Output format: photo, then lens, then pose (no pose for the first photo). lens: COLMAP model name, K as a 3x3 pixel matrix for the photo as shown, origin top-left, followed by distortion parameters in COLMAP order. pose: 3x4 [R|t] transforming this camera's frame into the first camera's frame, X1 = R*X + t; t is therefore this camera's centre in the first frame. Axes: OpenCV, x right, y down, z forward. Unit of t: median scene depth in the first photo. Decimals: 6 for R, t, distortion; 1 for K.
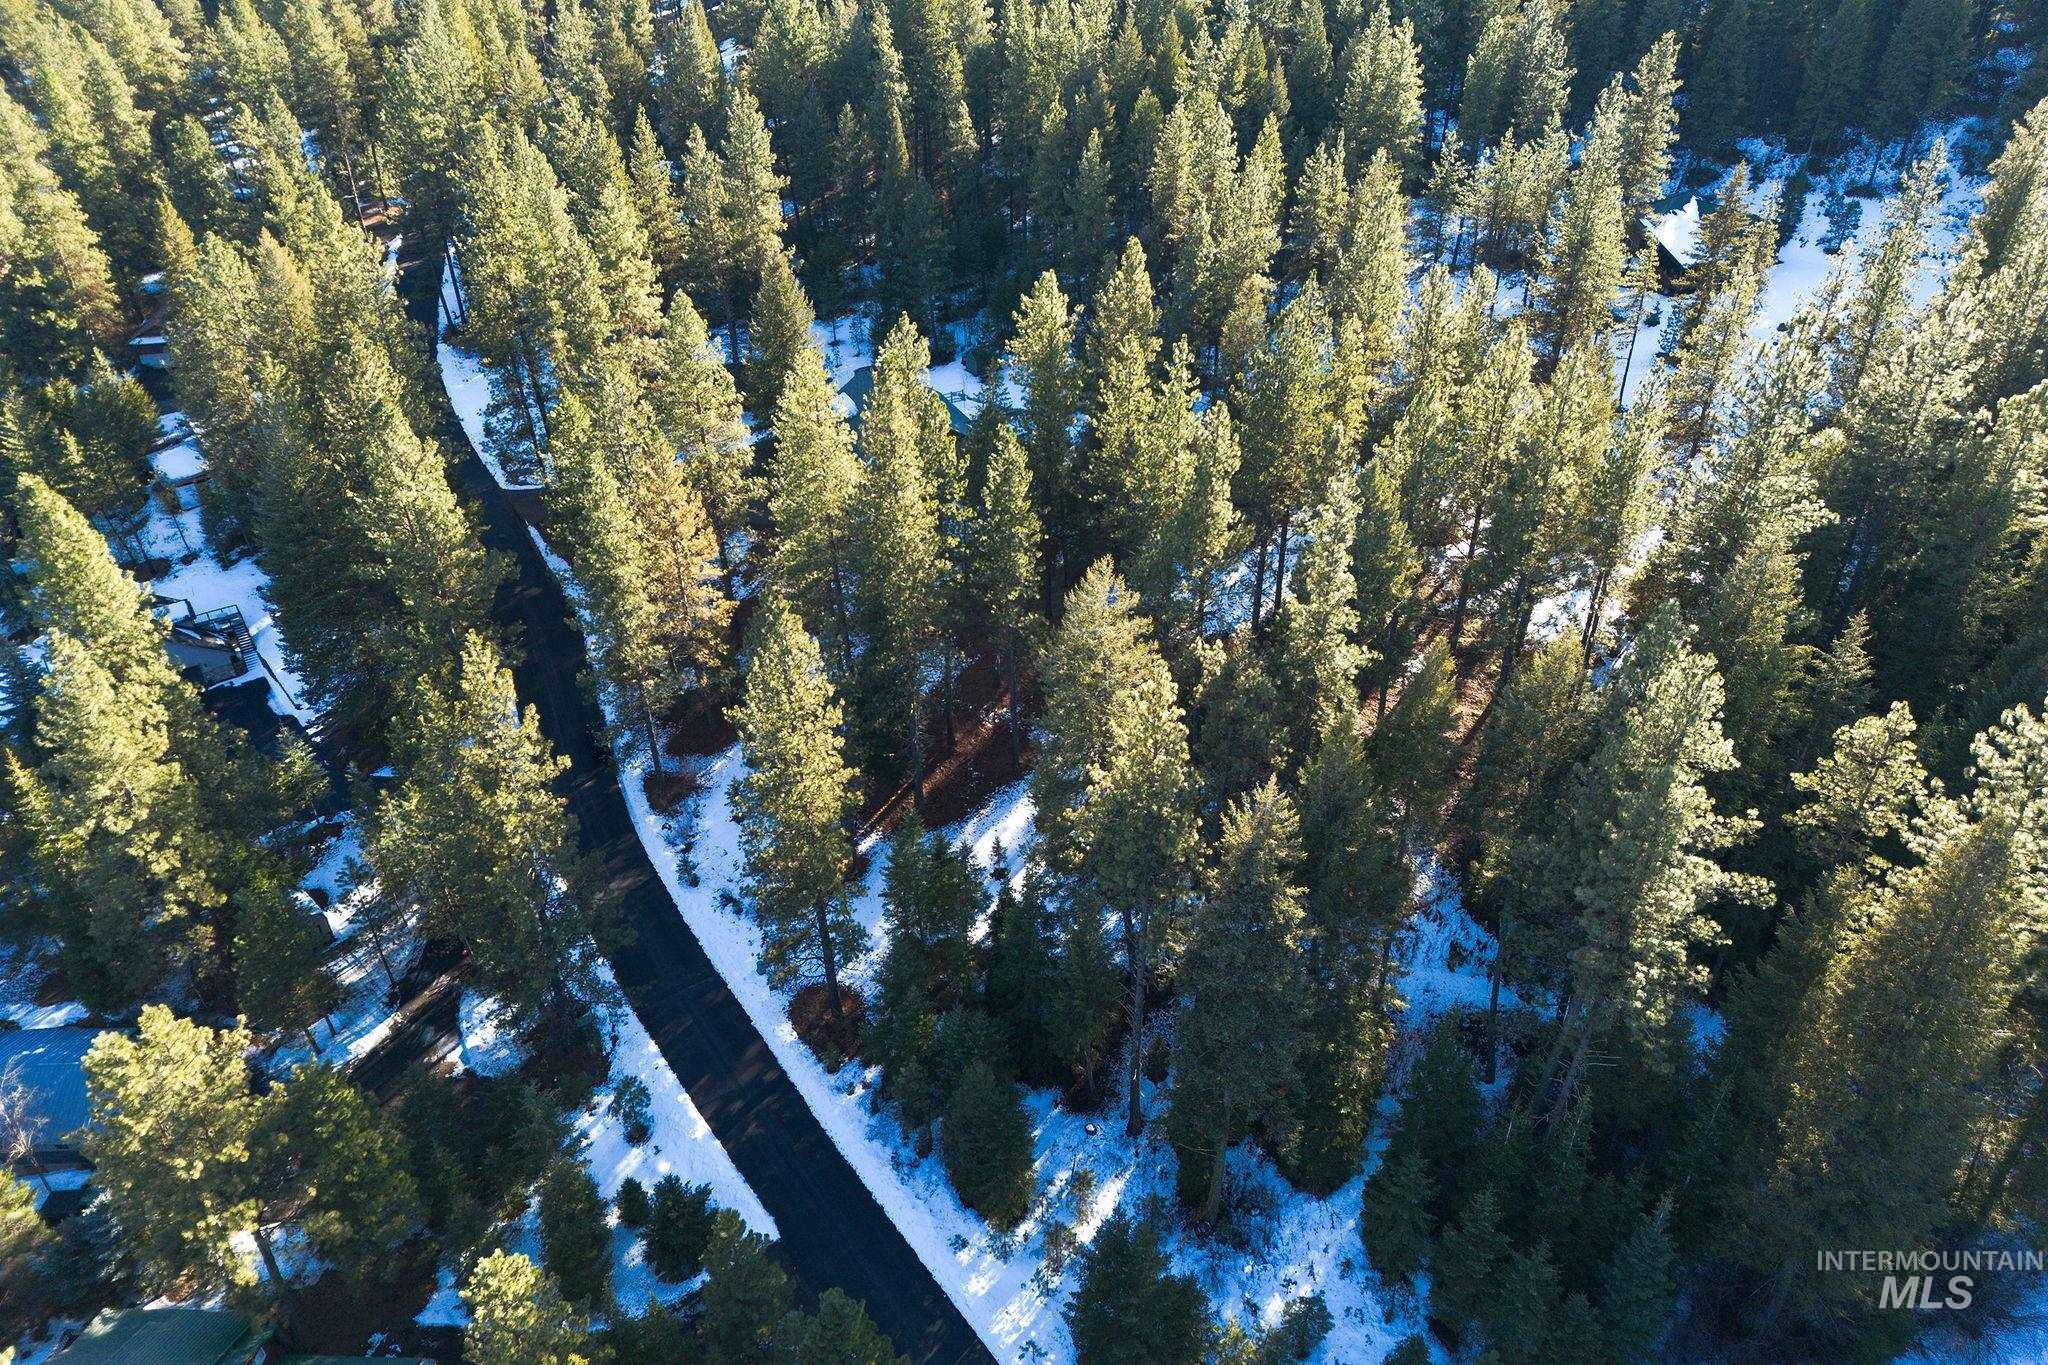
lens RADIAL K [[1428.7, 0, 1024.7], [0, 1428.7, 683.6], [0, 0, 1]] dist [0.019878, -0.002133]
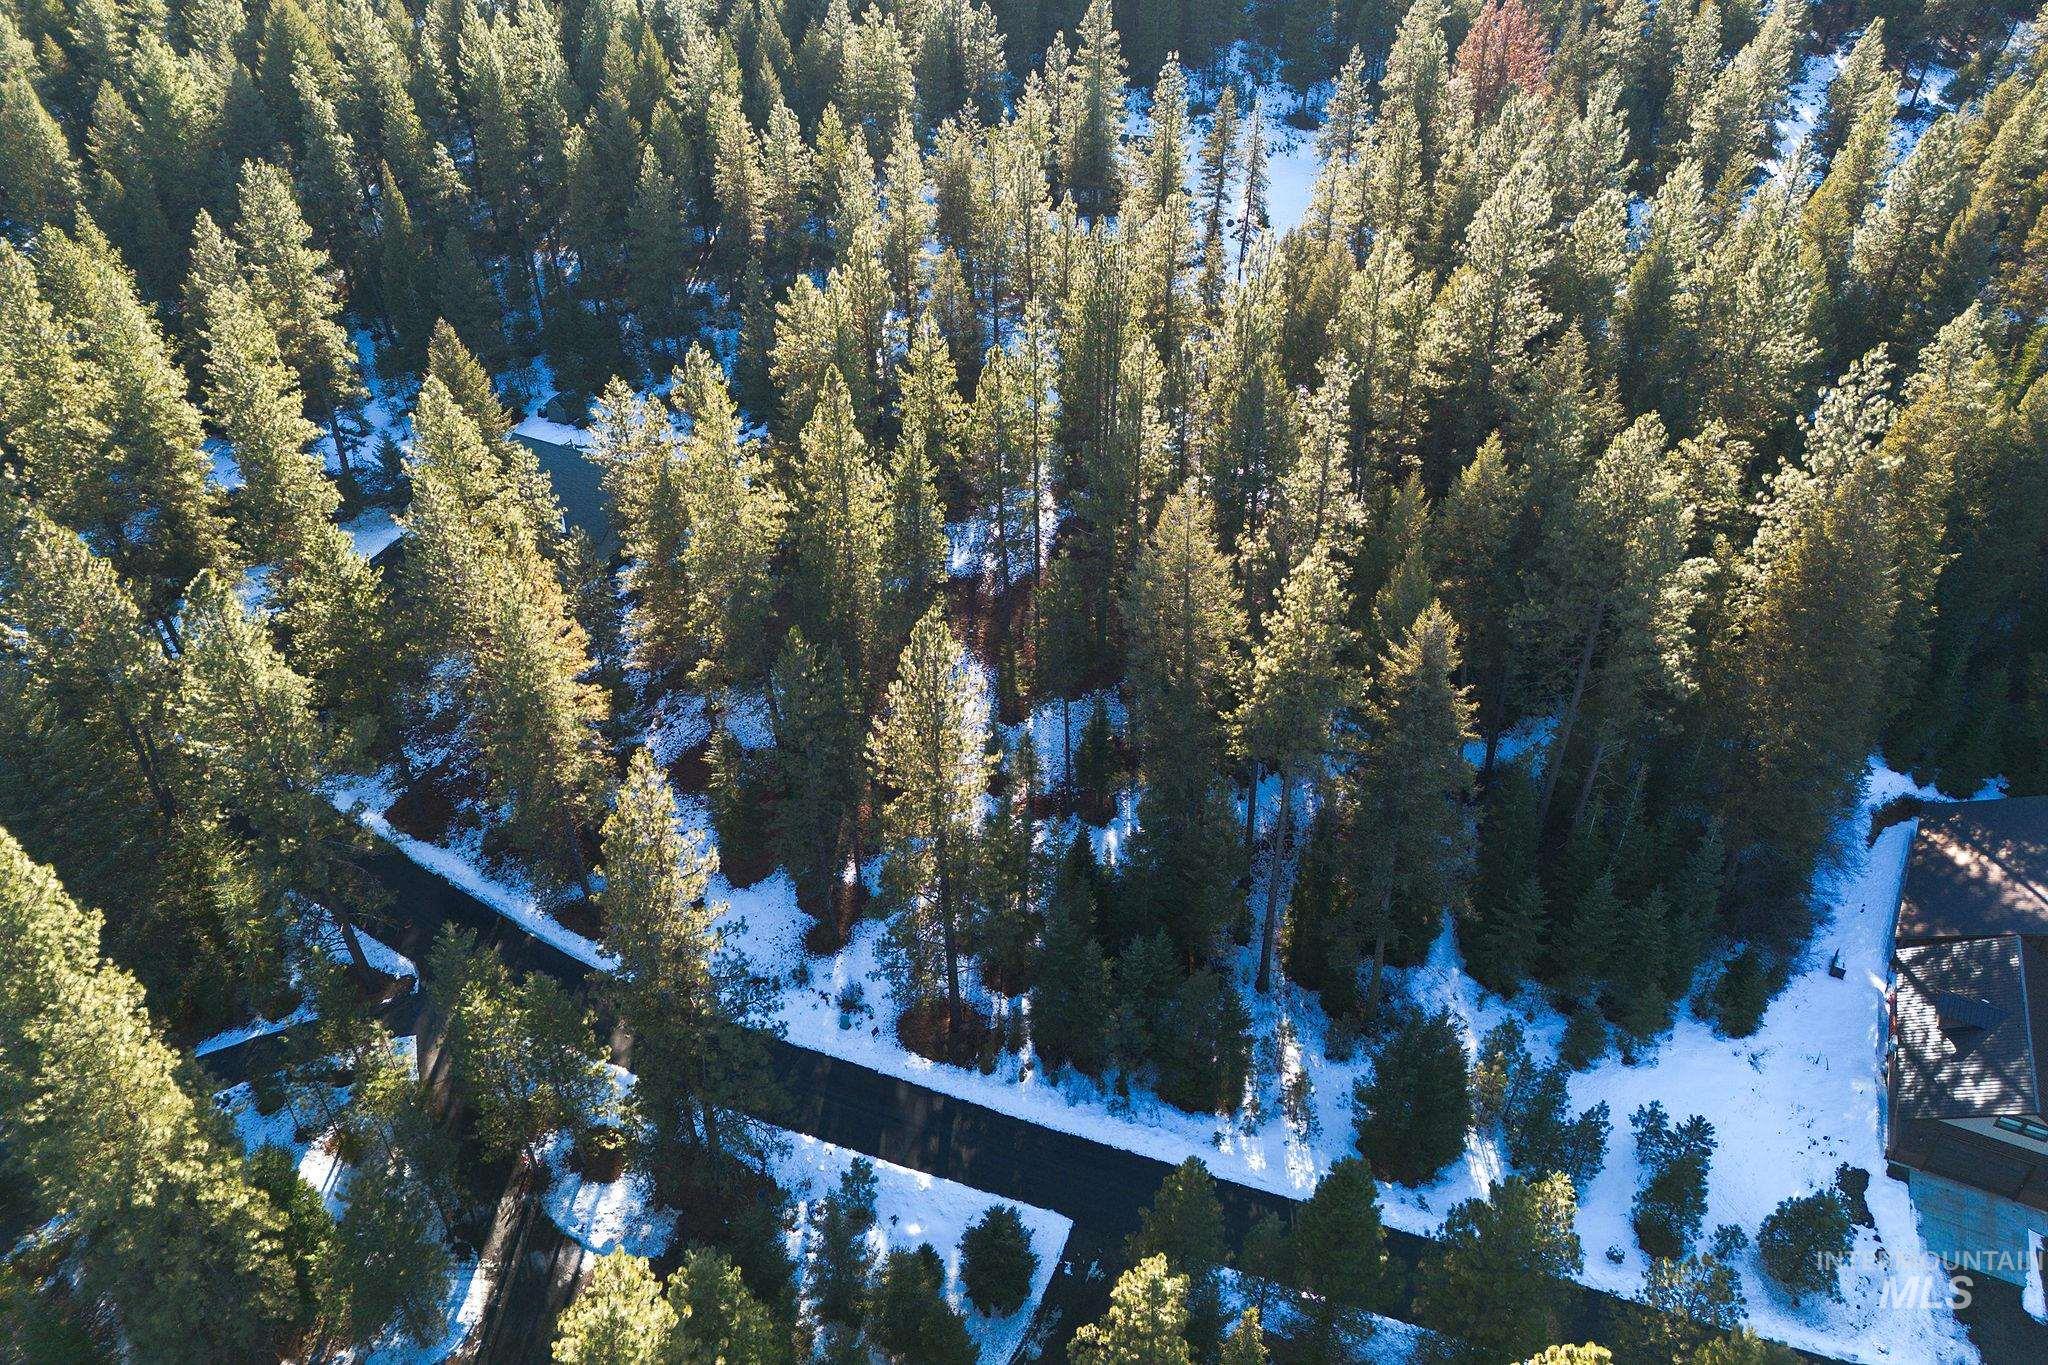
lens RADIAL K [[1428.7, 0, 1028.4], [0, 1428.7, 682.5], [0, 0, 1]] dist [0.019878, -0.002133]
pose [[0.822368, -0.325396, 0.466721, -0.484369], [0.327723, 0.941470, 0.078937, -0.055054], [-0.465090, 0.088040, 0.880875, 0.080446]]
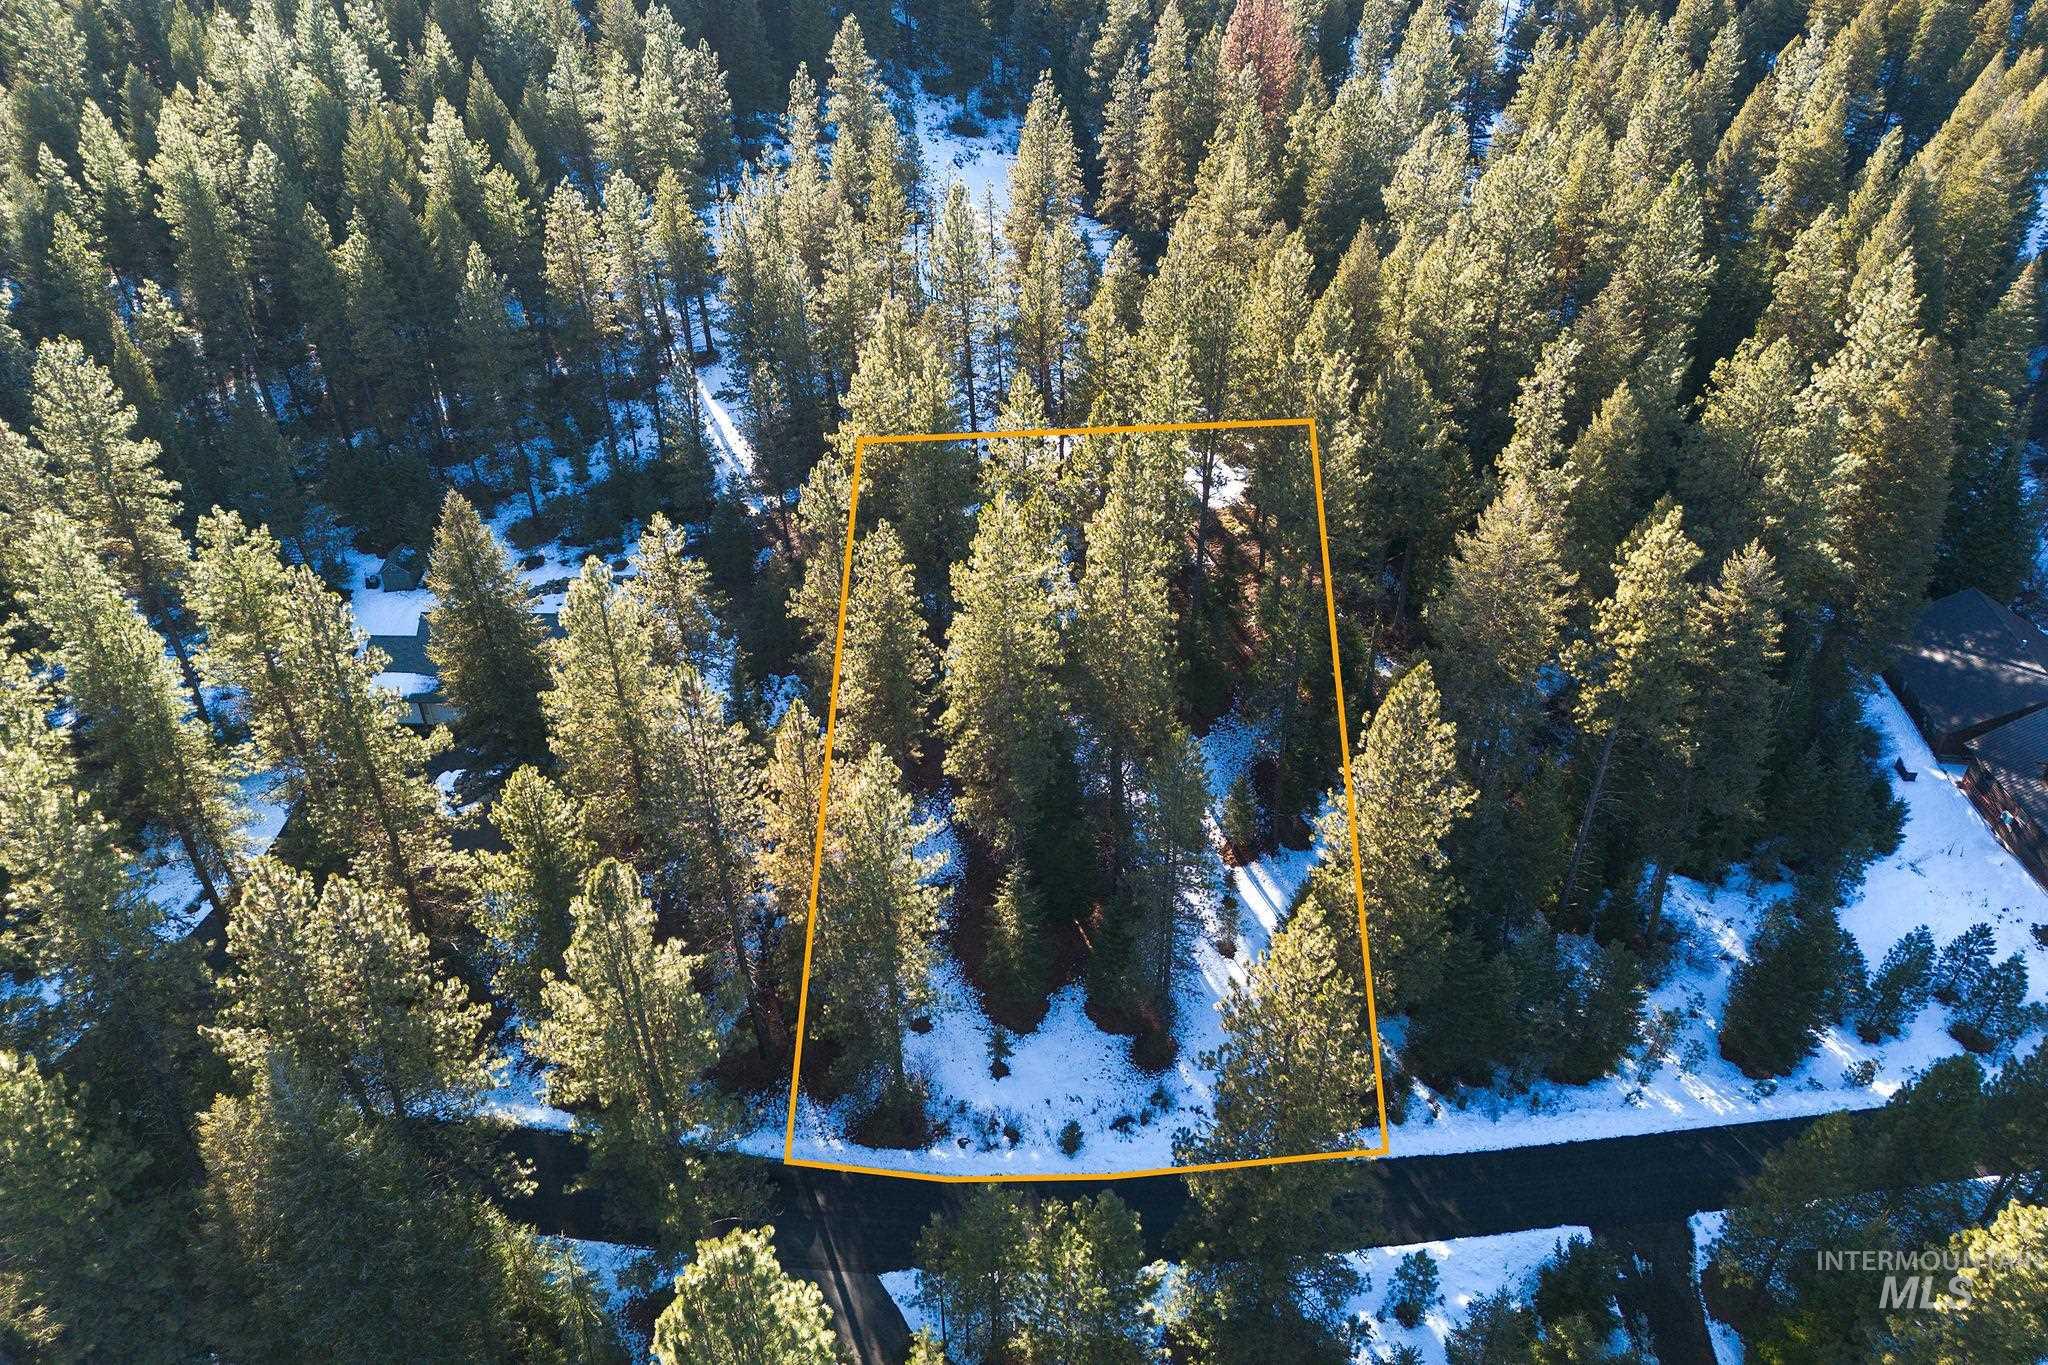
lens RADIAL K [[1428.7, 0, 1025.3], [0, 1428.7, 680.4], [0, 0, 1]] dist [0.019878, -0.002133]
pose [[0.482427, -0.502376, 0.717553, -0.795464], [0.509851, 0.827163, 0.236332, -0.331680], [-0.712261, 0.251832, 0.655183, 0.464359]]
